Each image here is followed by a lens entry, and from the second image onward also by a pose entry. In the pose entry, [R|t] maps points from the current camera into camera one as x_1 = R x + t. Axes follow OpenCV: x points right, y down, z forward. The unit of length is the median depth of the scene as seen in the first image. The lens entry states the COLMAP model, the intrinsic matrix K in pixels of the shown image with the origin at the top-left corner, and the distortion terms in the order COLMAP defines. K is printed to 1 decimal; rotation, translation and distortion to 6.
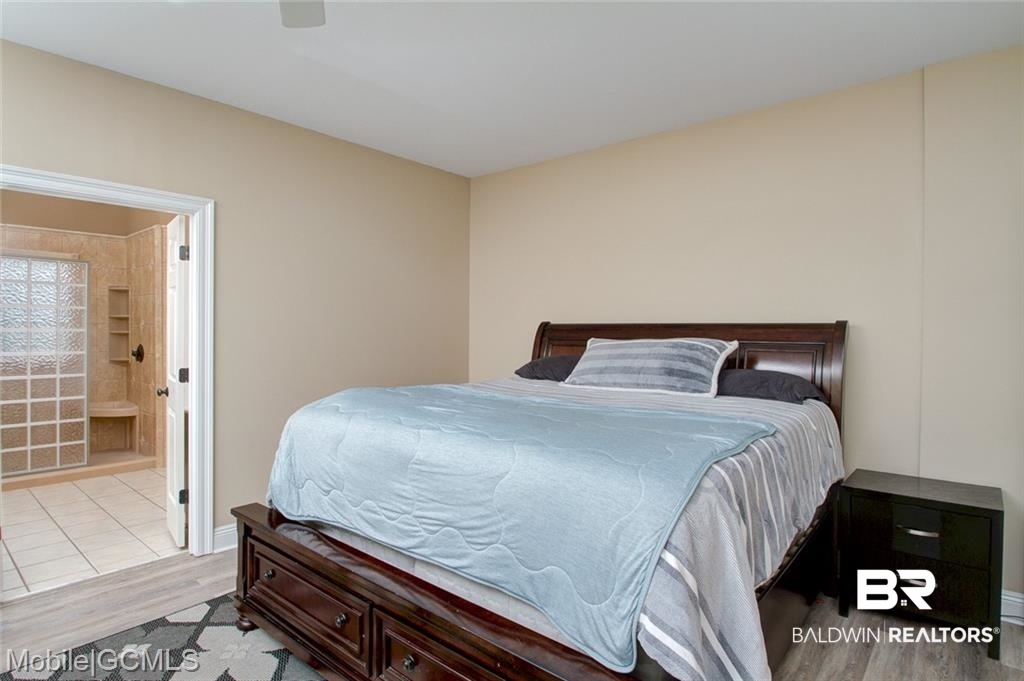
lens RADIAL K [[549.7, 0, 512.0], [0, 549.7, 340.5], [0, 0, 1]] dist [0.001304, -0.000062]
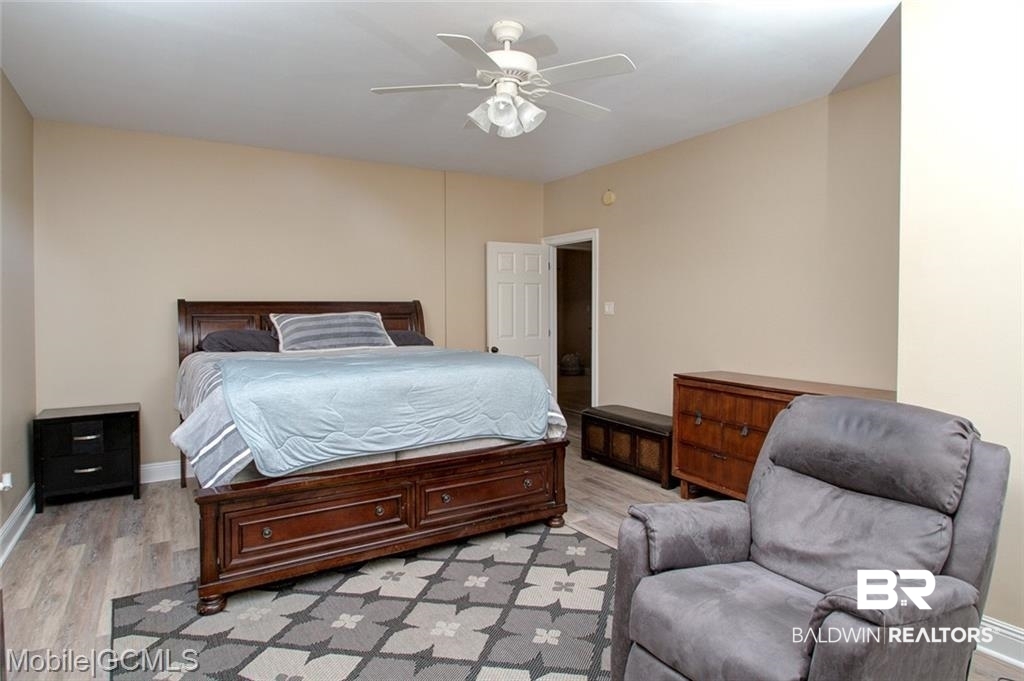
lens RADIAL K [[549.7, 0, 512.0], [0, 549.7, 340.5], [0, 0, 1]] dist [0.001304, -0.000062]
pose [[0.292633, -0.063613, 0.954106, -1.434721], [0.022175, 0.997968, 0.059736, -0.010264], [-0.955968, 0.003677, 0.293449, 0.230530]]
